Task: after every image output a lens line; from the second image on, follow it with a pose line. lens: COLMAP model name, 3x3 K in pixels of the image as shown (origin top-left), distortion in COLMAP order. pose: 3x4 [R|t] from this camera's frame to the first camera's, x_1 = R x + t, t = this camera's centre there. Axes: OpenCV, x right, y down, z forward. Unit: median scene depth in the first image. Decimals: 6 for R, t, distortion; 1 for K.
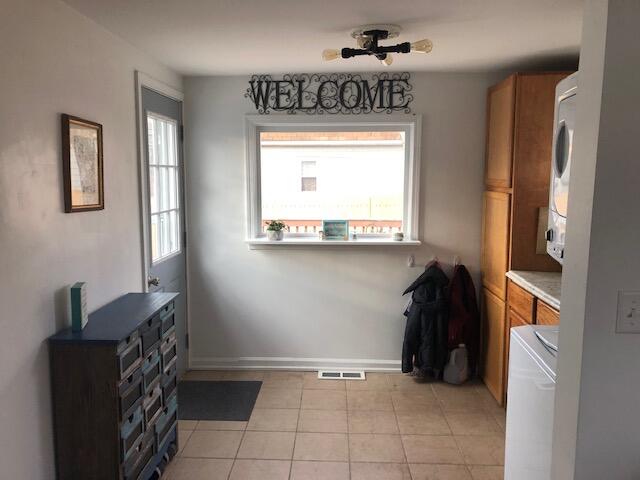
lens RADIAL K [[521.6, 0, 317.2], [0, 521.6, 239.5], [0, 0, 1]] dist [0.049336, -0.048116]
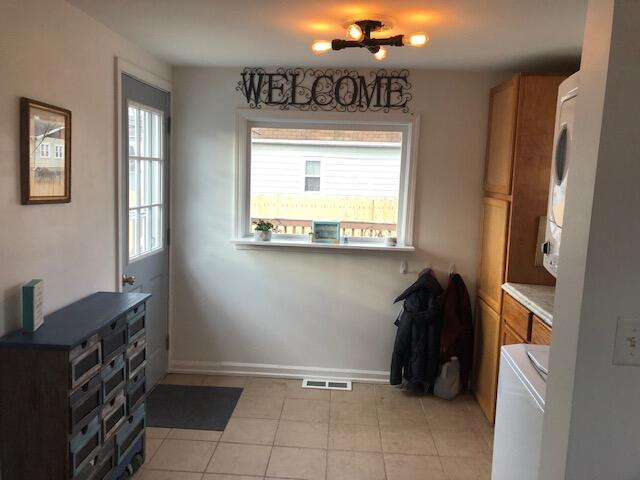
lens RADIAL K [[521.6, 0, 319.8], [0, 521.6, 236.8], [0, 0, 1]] dist [0.049336, -0.048116]
pose [[0.999324, 0.036172, -0.006579, 0.031129], [-0.036207, 0.999330, -0.005281, -0.004629], [0.006384, 0.005516, 0.999964, 0.047079]]
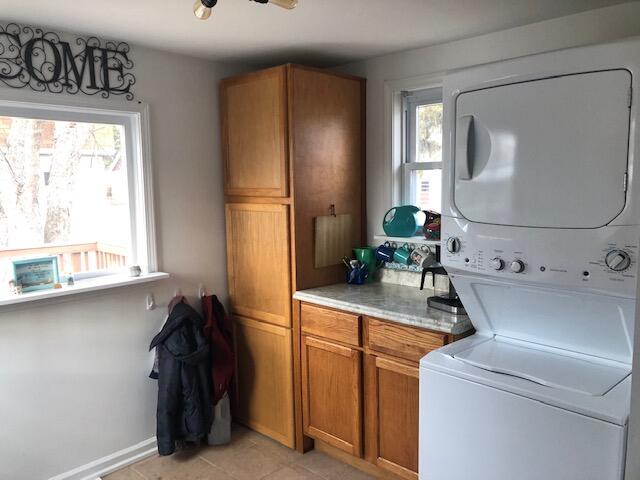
lens RADIAL K [[521.6, 0, 317.8], [0, 521.6, 239.5], [0, 0, 1]] dist [0.049336, -0.048116]
pose [[0.659747, -0.094885, 0.745473, -0.216022], [0.115376, 0.993025, 0.024286, -0.038158], [-0.742578, 0.069987, 0.666093, 0.341017]]
